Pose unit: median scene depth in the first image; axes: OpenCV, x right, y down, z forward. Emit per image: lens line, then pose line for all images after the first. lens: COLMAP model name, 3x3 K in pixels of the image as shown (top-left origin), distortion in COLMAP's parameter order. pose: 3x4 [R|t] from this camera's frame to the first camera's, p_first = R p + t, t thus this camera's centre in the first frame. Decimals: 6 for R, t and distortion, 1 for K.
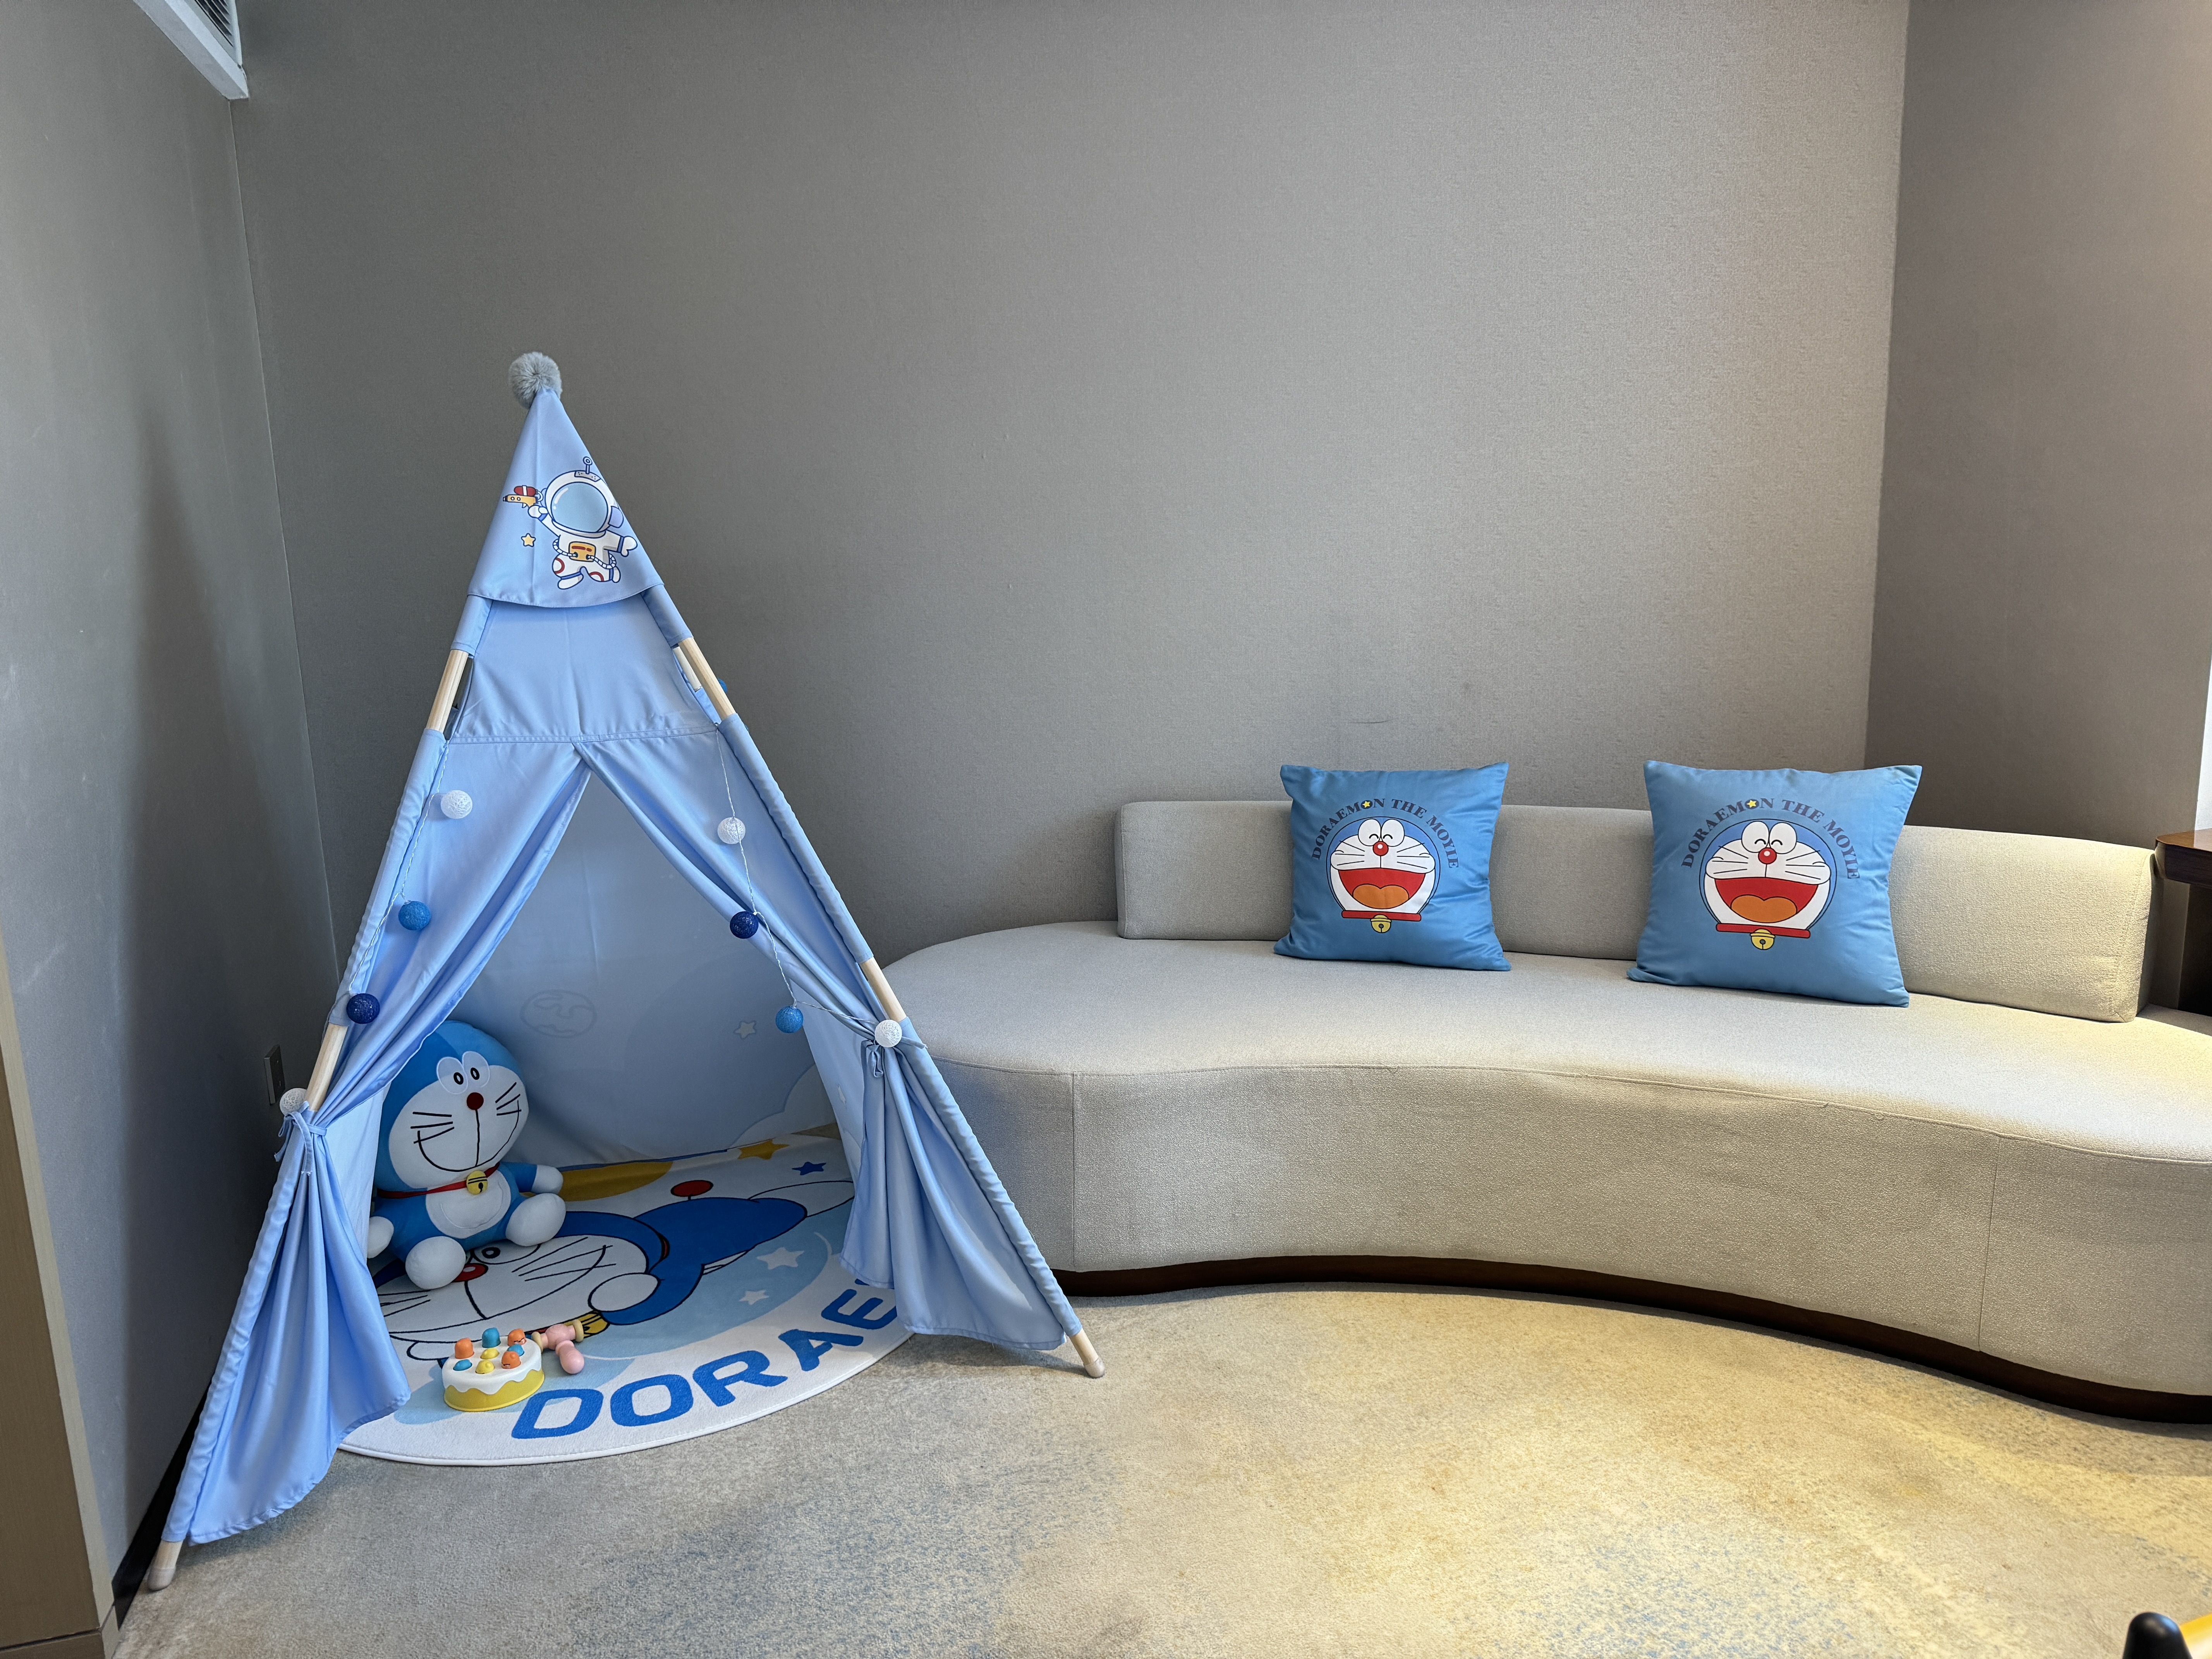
lens RADIAL K [[1539.3, 0, 1106.0], [0, 1539.3, 829.5], [0, 0, 1]] dist [0.047783, -0.070712]
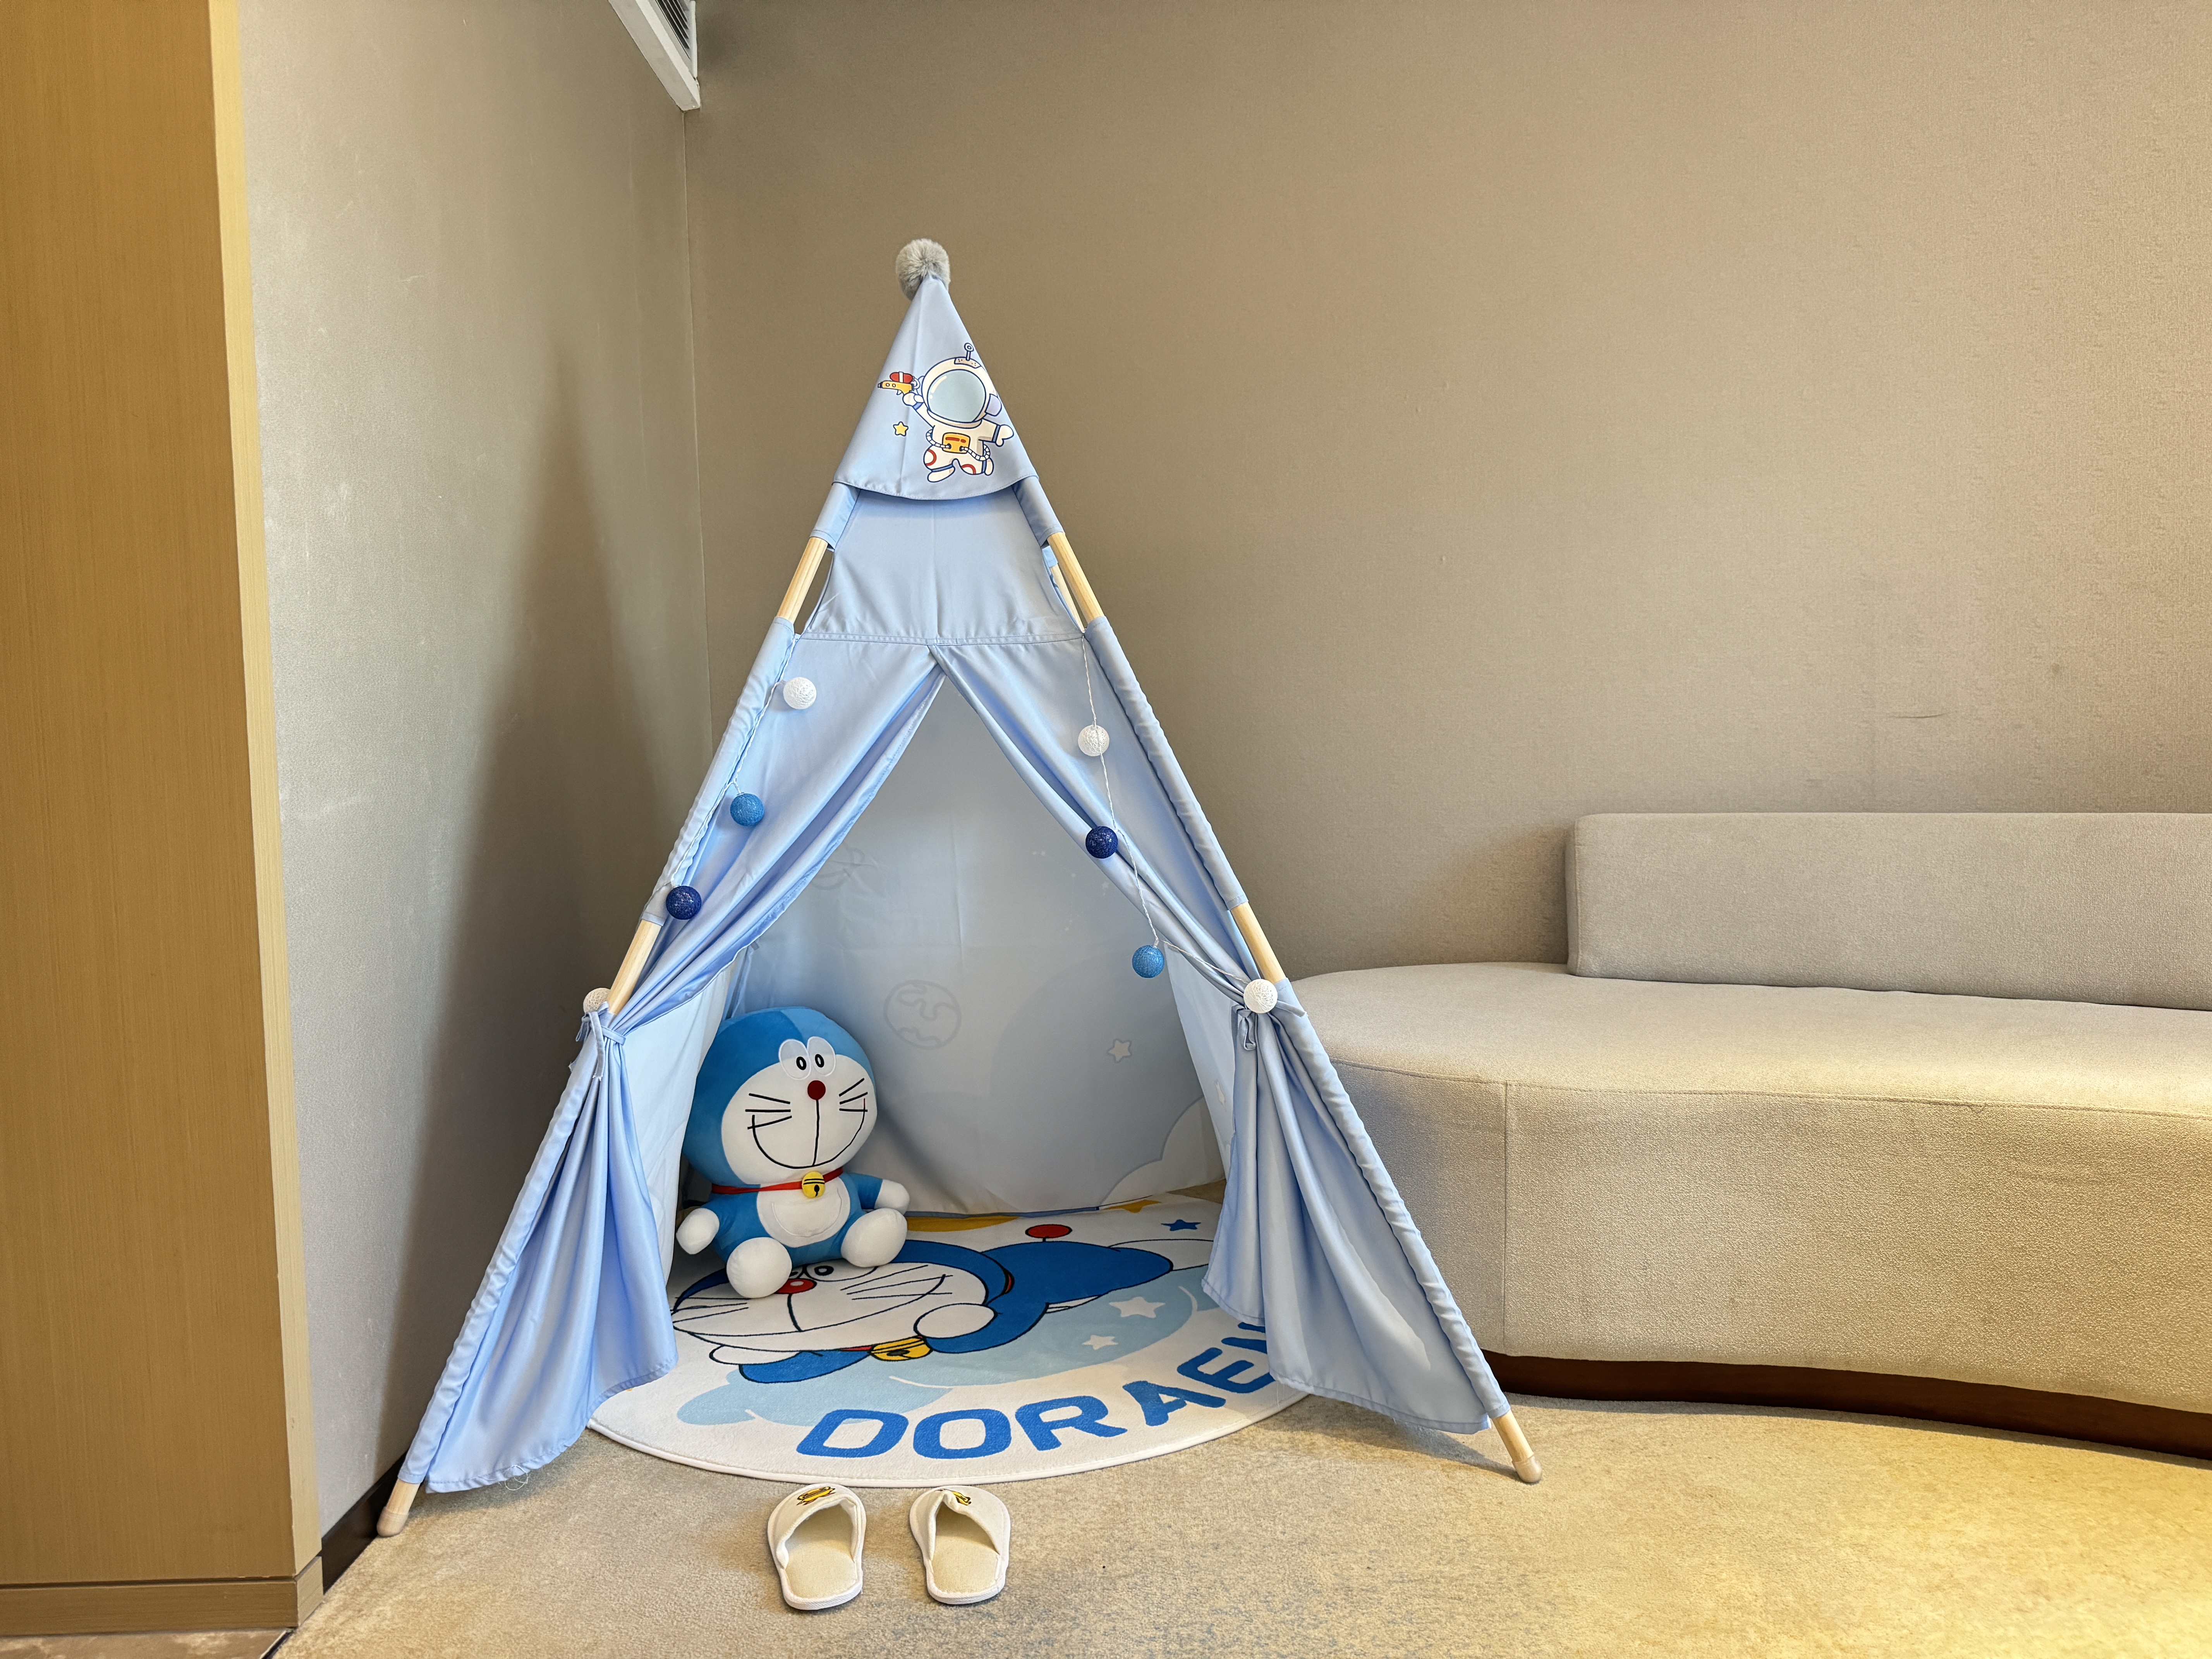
lens RADIAL K [[1561.9, 0, 1111.0], [0, 1561.9, 794.7], [0, 0, 1]] dist [0.050919, -0.059386]
pose [[0.961790, 0.013555, -0.273451, 0.001320], [-0.054225, 0.988419, -0.141728, 0.148069], [0.268363, 0.151140, 0.951387, 0.186103]]
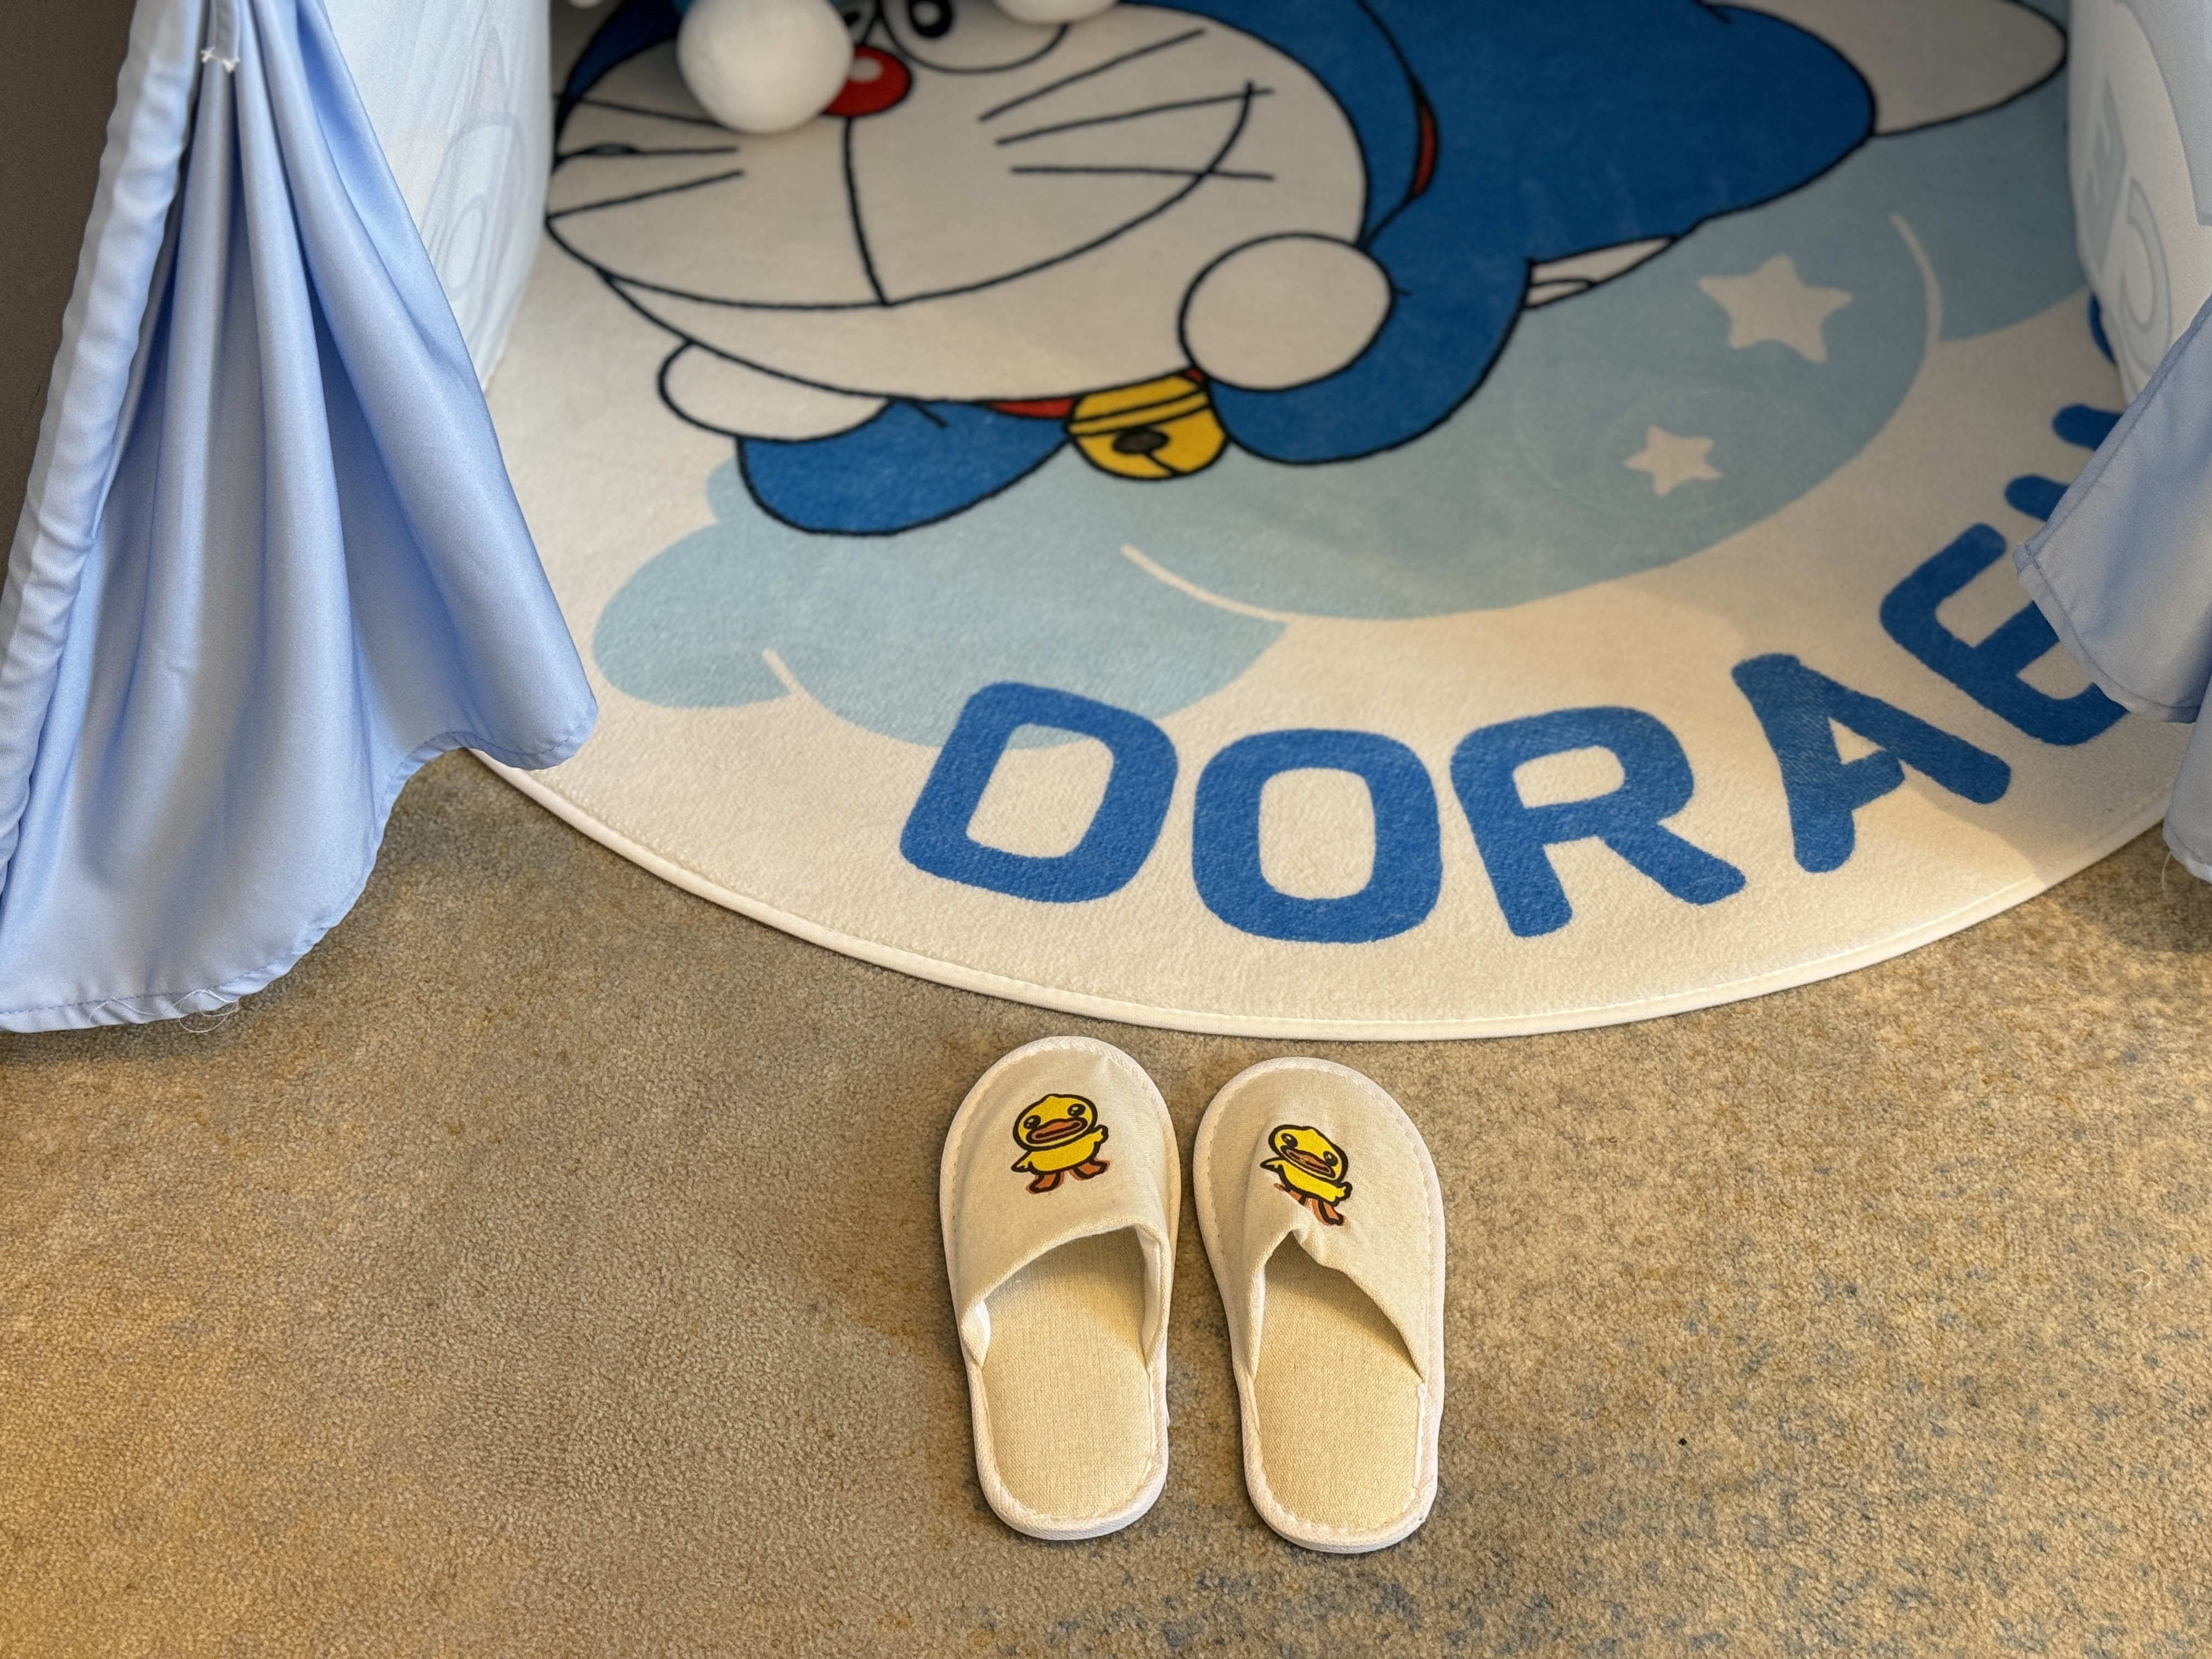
lens RADIAL K [[3066.8, 0, 1106.0], [0, 3066.8, 829.5], [0, 0, 1]] dist [0.094520, -0.021556]
pose [[0.920659, 0.316185, -0.228940, -0.186685], [-0.100260, 0.758324, 0.644122, -0.030021], [0.377273, -0.570064, 0.729858, 0.519272]]
